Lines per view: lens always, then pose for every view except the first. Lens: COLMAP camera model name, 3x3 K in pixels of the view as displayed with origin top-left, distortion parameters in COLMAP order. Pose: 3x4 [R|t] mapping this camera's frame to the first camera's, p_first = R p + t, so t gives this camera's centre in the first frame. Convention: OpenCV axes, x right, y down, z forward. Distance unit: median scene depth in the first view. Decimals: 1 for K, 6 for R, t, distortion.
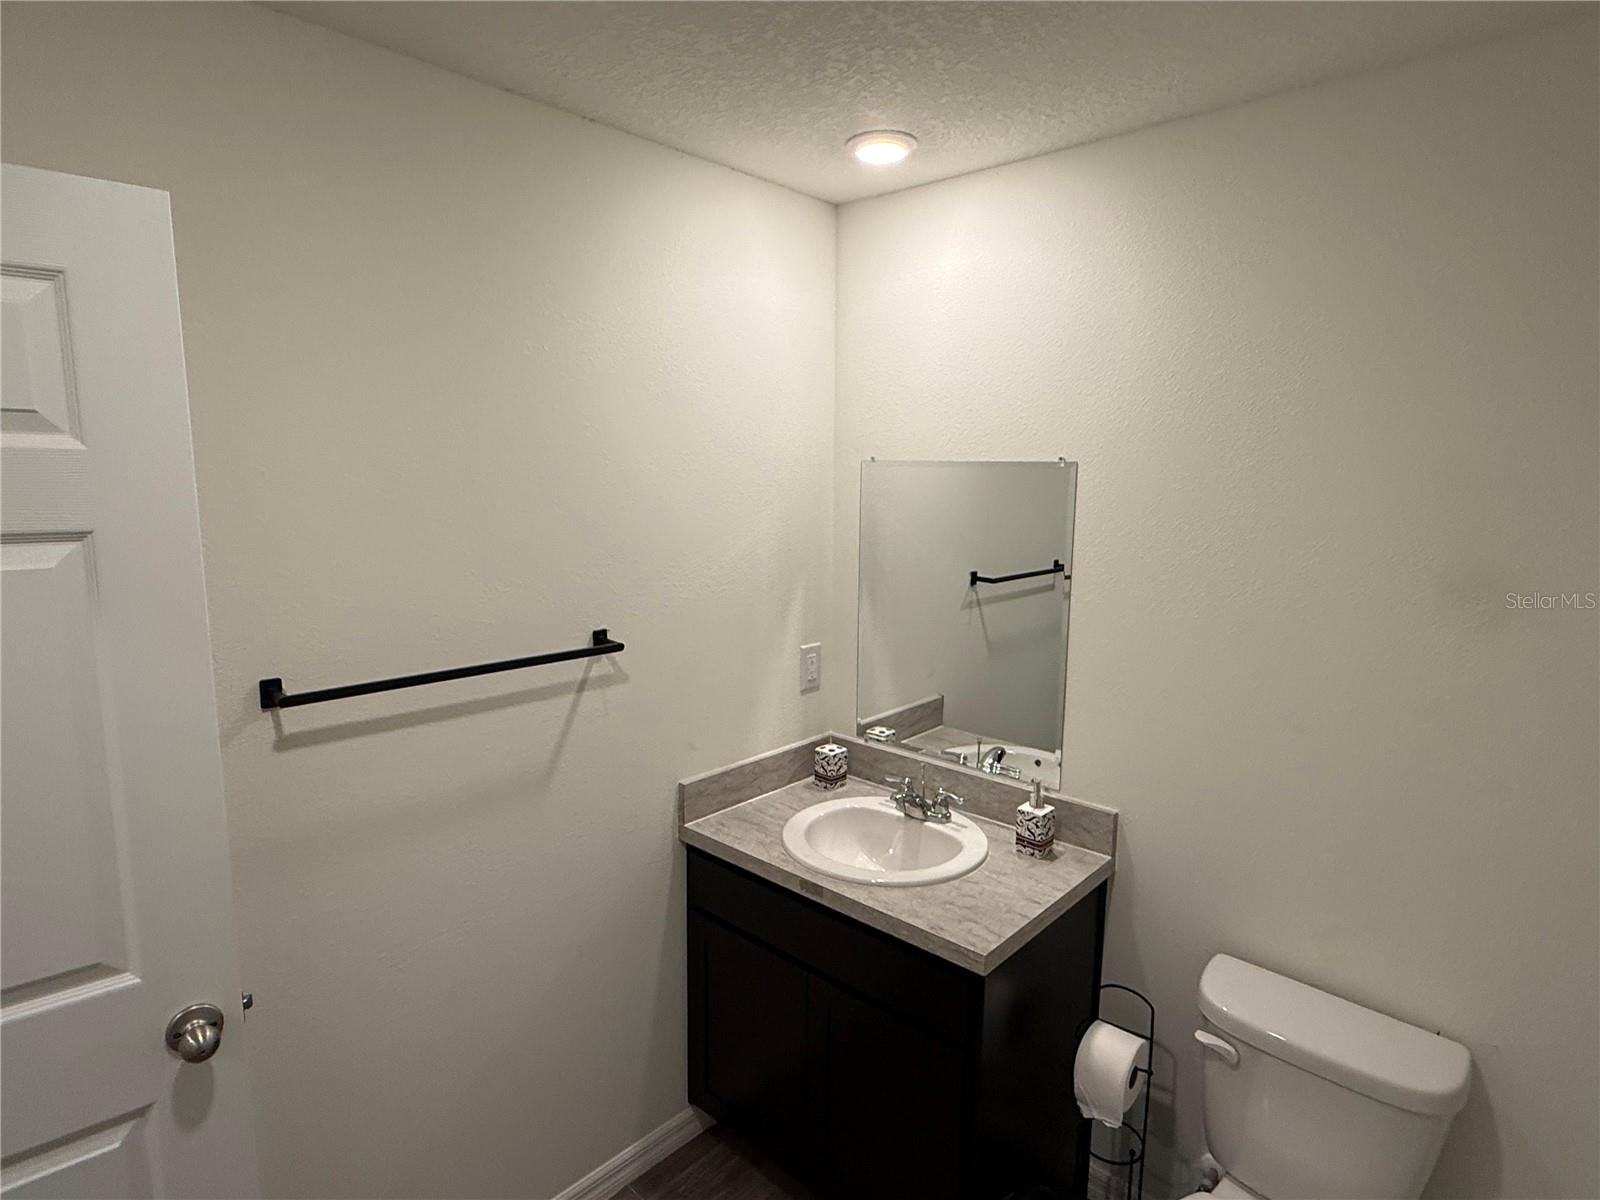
lens RADIAL K [[878.0, 0, 797.7], [0, 878.0, 604.9], [0, 0, 1]] dist [0.000812, 0.000211]
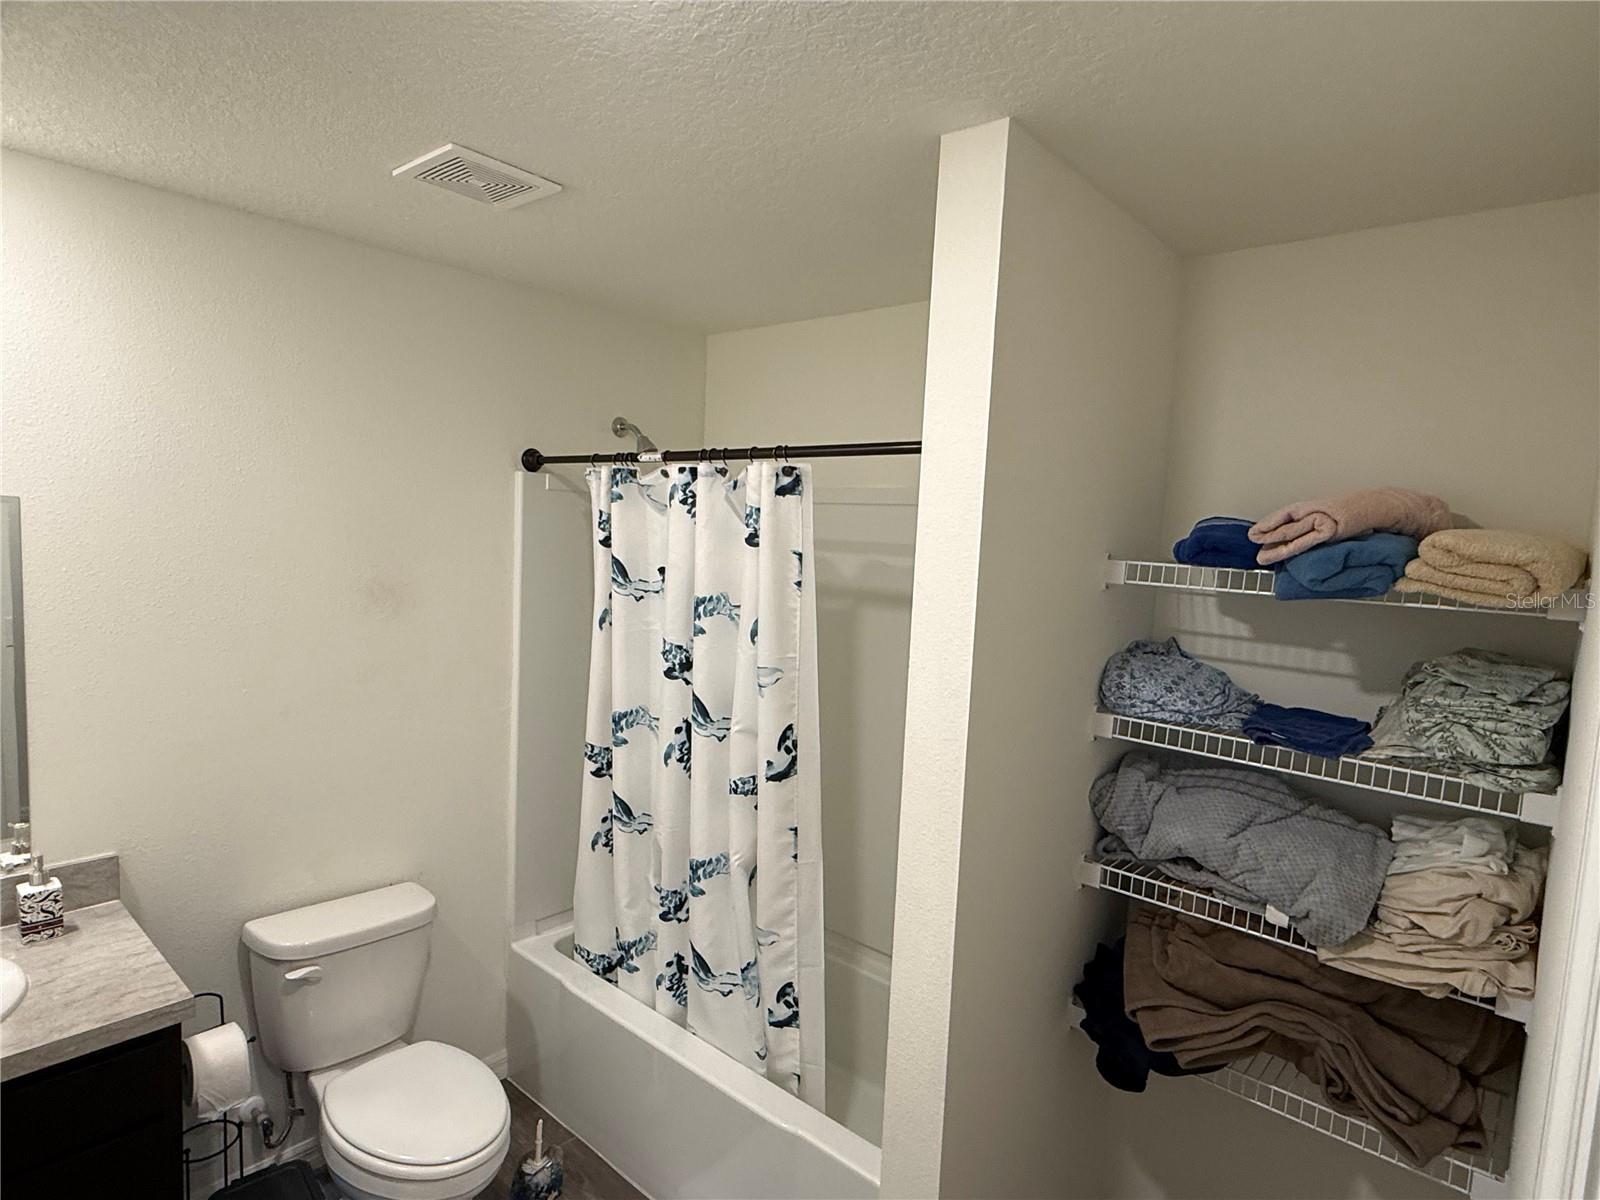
lens RADIAL K [[878.0, 0, 797.7], [0, 878.0, 604.9], [0, 0, 1]] dist [0.000812, 0.000211]
pose [[-0.021356, -0.105086, 0.994234, -0.614828], [0.107401, 0.988465, 0.106784, -0.063632], [-0.993986, 0.109062, -0.009823, 0.220113]]
